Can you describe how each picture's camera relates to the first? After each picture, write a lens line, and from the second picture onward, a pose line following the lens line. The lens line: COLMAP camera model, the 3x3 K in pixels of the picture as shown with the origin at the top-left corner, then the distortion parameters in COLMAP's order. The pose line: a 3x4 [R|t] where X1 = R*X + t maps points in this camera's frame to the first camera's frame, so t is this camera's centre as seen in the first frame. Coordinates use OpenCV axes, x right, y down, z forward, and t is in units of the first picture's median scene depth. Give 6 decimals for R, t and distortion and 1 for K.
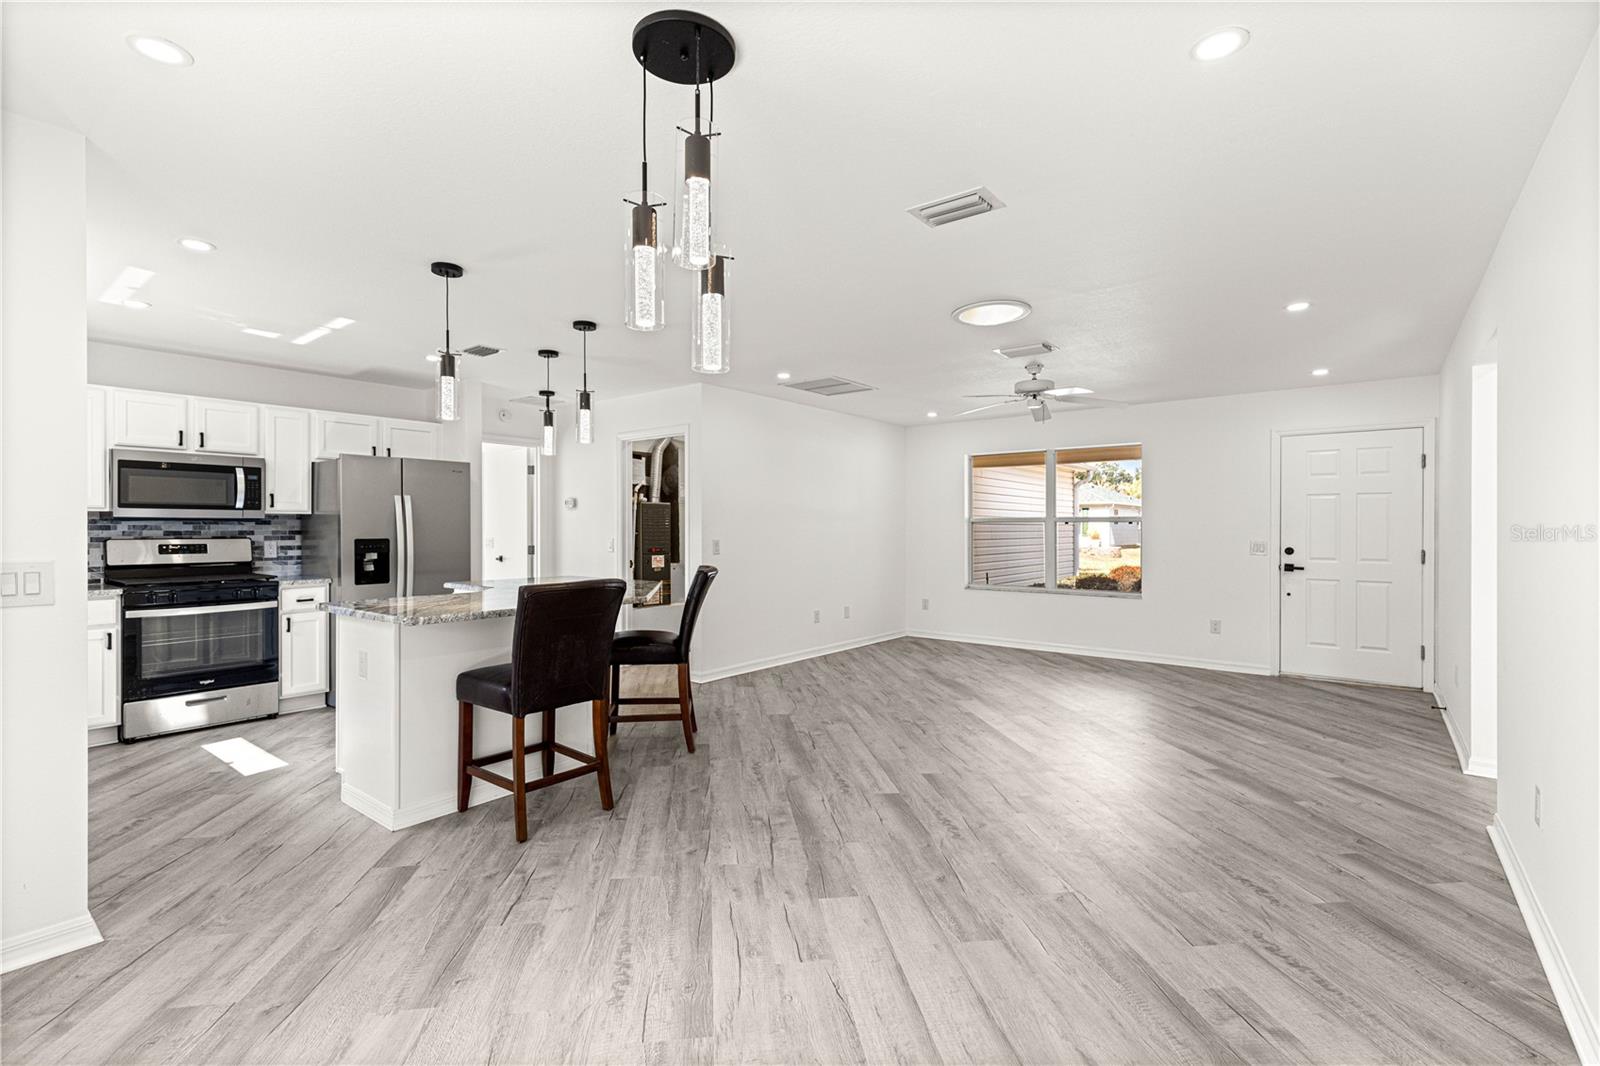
lens RADIAL K [[720.1, 0, 794.6], [0, 720.1, 533.0], [0, 0, 1]] dist [0.007445, -0.001011]
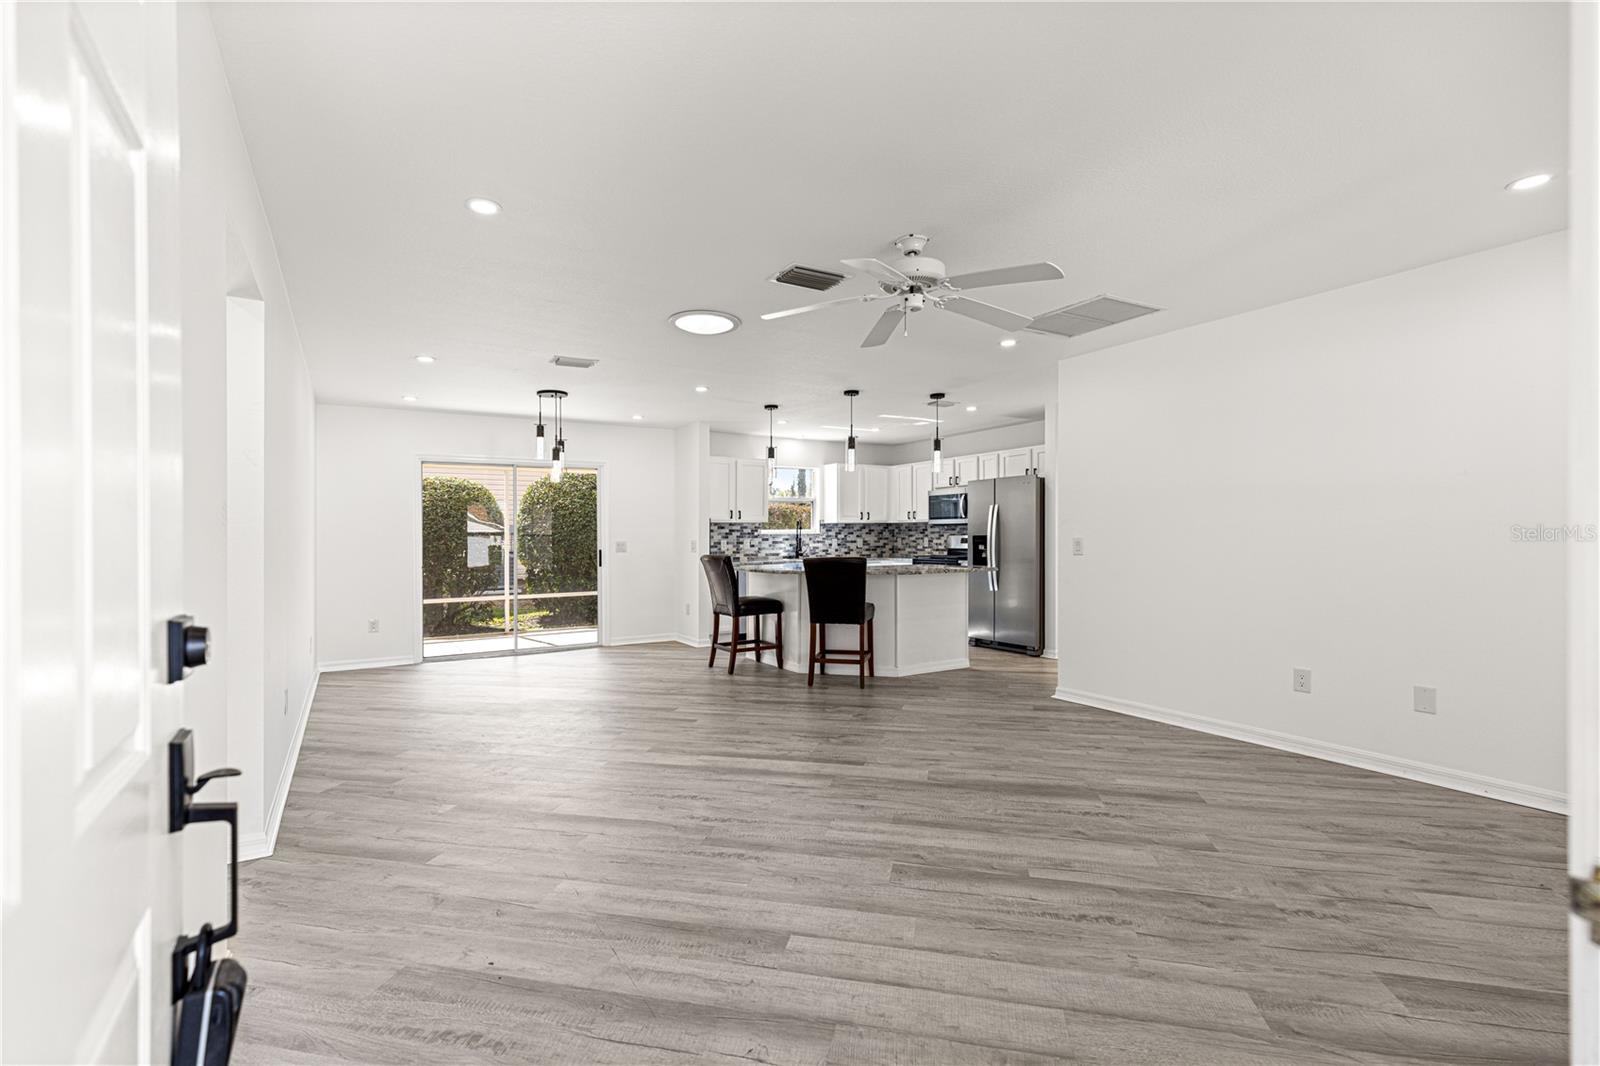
lens RADIAL K [[727.5, 0, 793.8], [0, 727.5, 522.3], [0, 0, 1]] dist [0.004766, 0.000175]
pose [[-0.351150, -0.016138, -0.936180, 1.026095], [0.001910, 0.999837, -0.017952, 0.008181], [0.936317, -0.008092, -0.351062, 1.250175]]
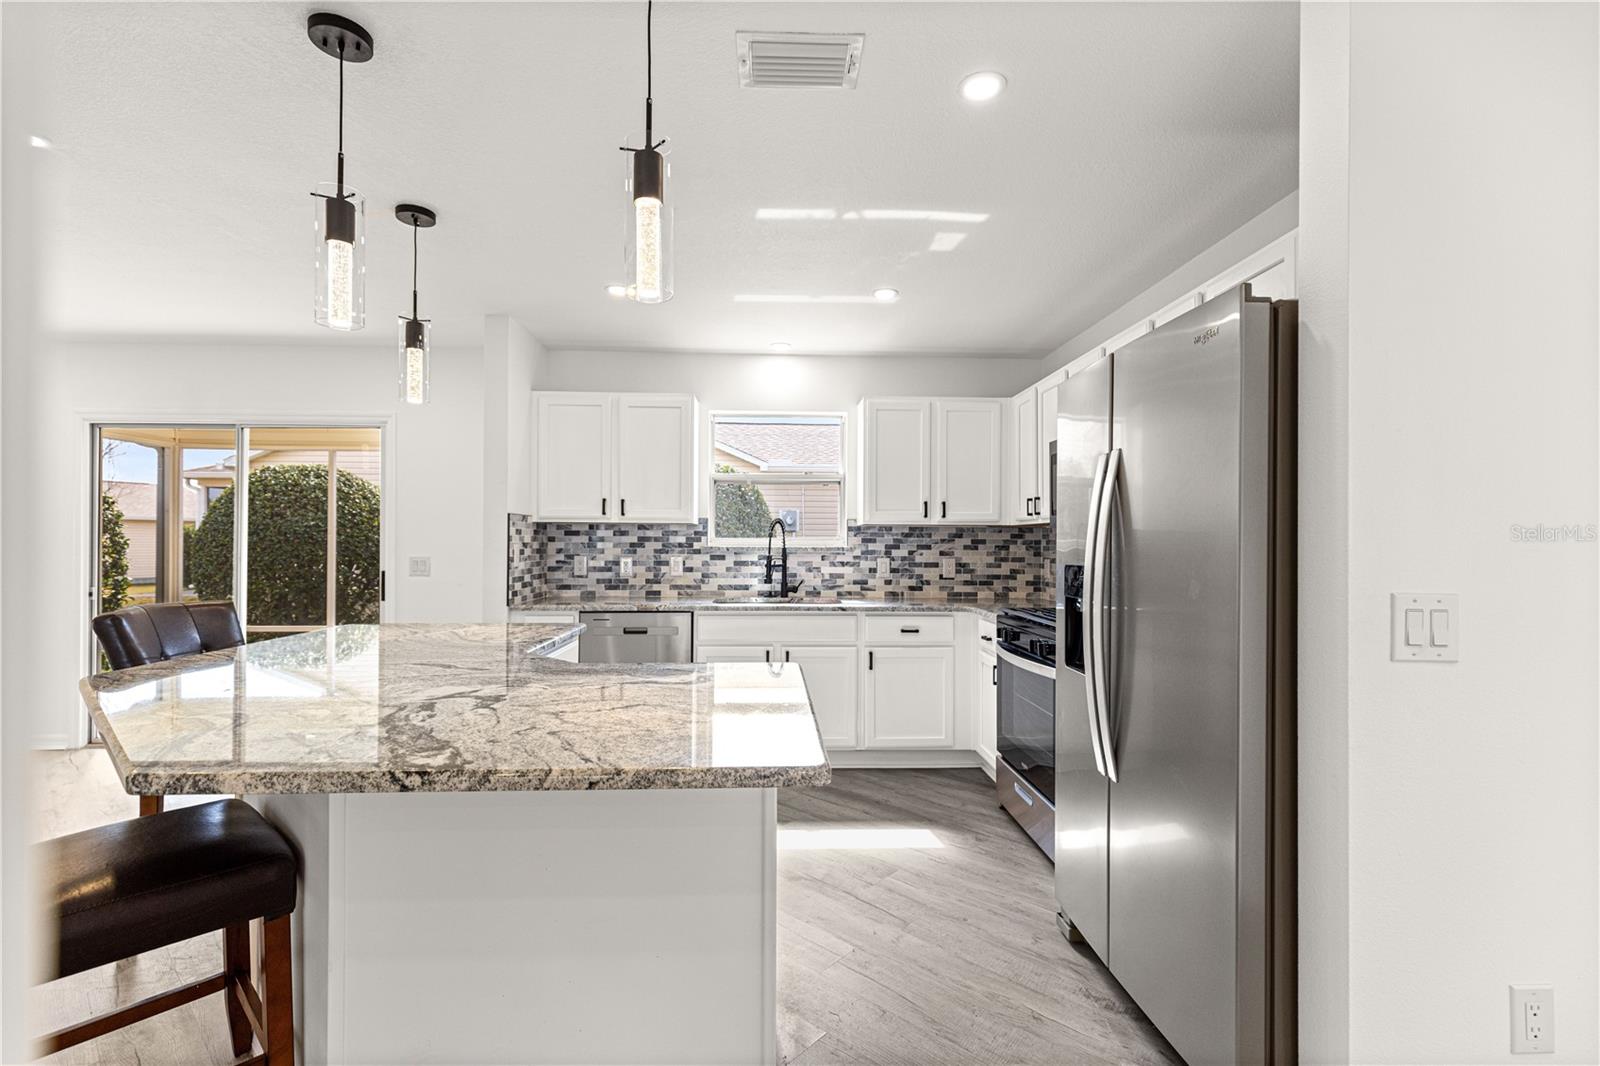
lens RADIAL K [[717.2, 0, 789.8], [0, 717.2, 540.9], [0, 0, 1]] dist [0.016407, -0.000120]
pose [[-0.764230, -0.006139, -0.644915, -0.193634], [-0.009579, 0.999952, 0.001831, -0.005620], [0.644873, 0.007577, -0.764252, 1.297110]]
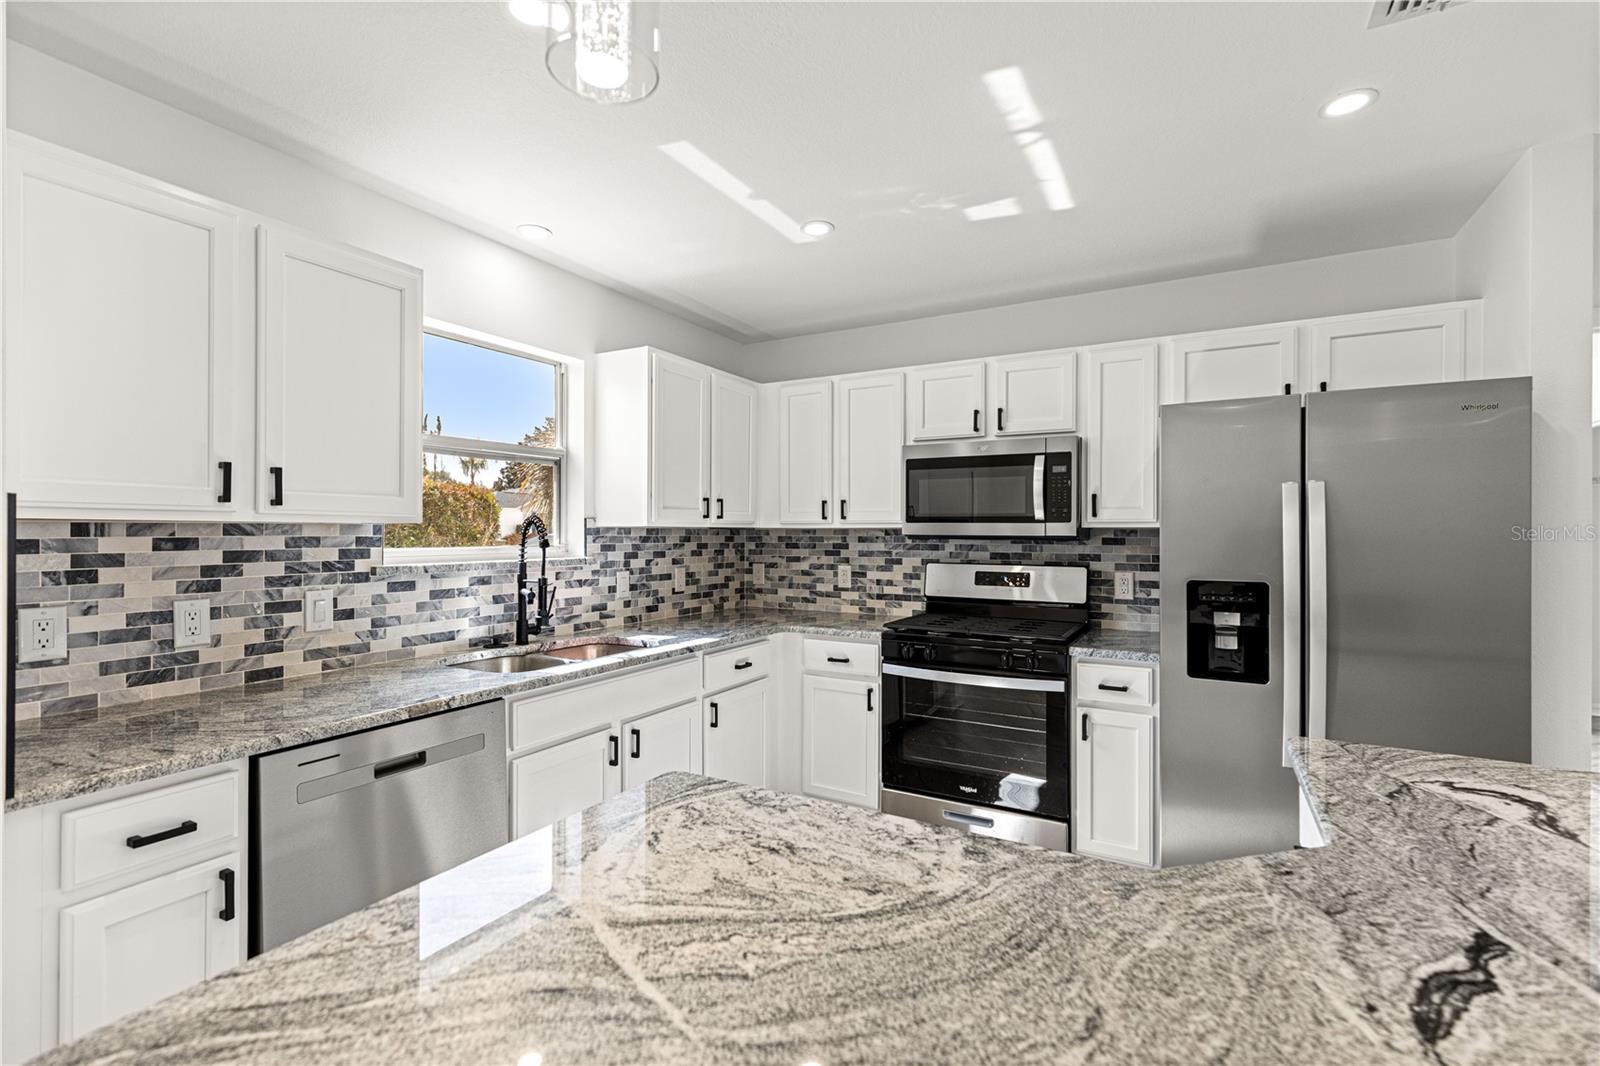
lens RADIAL K [[716.7, 0, 800.0], [0, 716.7, 533.0], [0, 0, 1]] dist [0.005730, -0.000374]
pose [[0.156277, 0.002389, -0.987710, -0.189706], [-0.010054, 0.999949, 0.000828, -0.021742], [0.987662, 0.009801, 0.156293, 0.707997]]
